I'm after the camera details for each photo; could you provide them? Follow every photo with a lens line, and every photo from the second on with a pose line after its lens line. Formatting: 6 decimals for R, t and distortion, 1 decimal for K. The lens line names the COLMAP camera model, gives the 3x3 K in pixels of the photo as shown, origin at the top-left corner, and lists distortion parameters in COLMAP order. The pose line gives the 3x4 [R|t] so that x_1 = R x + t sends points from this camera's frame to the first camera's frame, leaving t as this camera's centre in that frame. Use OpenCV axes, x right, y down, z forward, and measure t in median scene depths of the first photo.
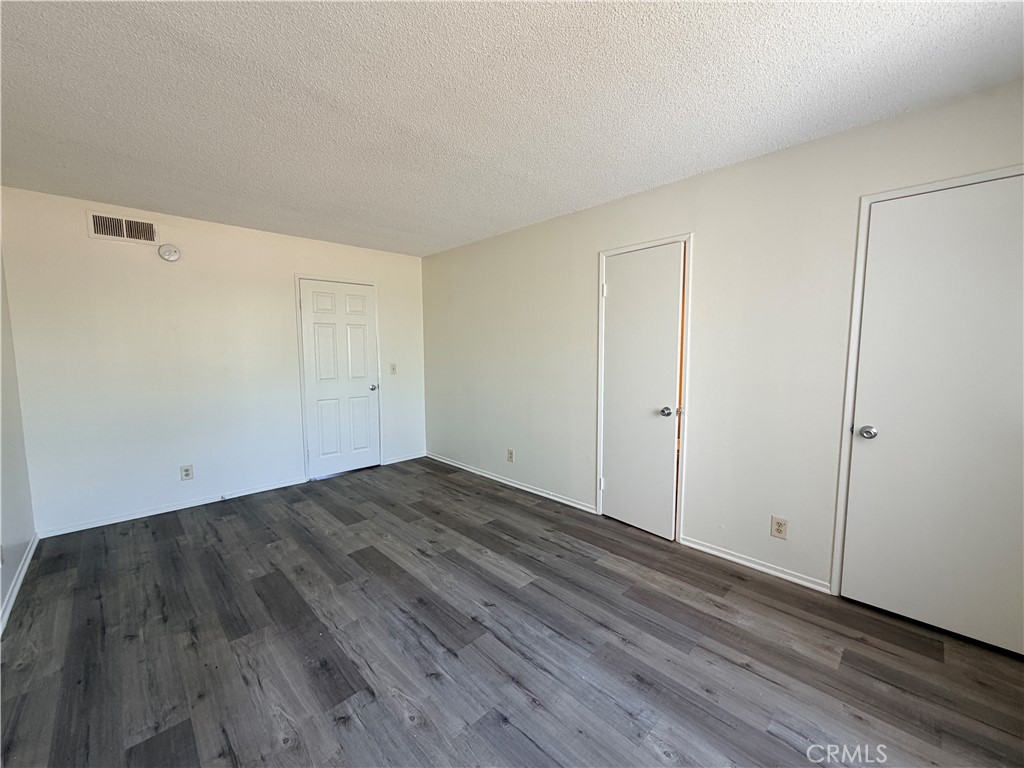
lens RADIAL K [[407.6, 0, 514.3], [0, 407.6, 387.2], [0, 0, 1]] dist [0.001173, 0.000244]
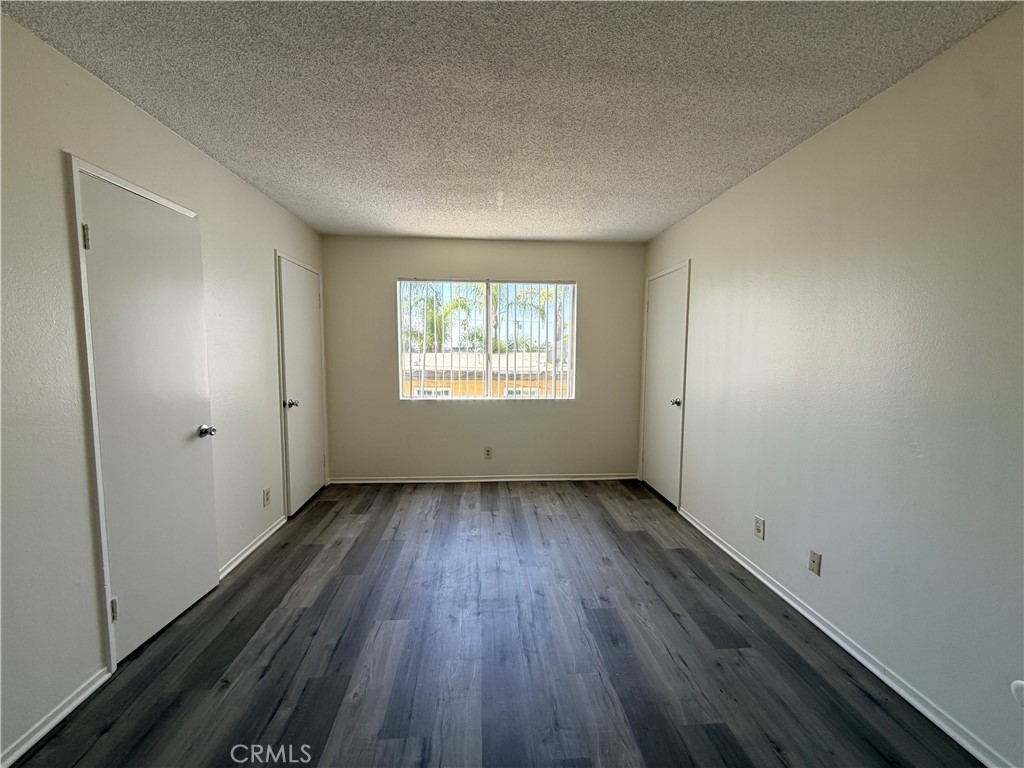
lens RADIAL K [[407.6, 0, 520.1], [0, 407.6, 374.0], [0, 0, 1]] dist [0.001173, 0.000244]
pose [[-0.776549, -0.037085, 0.628965, -0.868367], [0.058844, 0.989634, 0.131002, -0.167324], [-0.627303, 0.138740, -0.766317, 1.772399]]
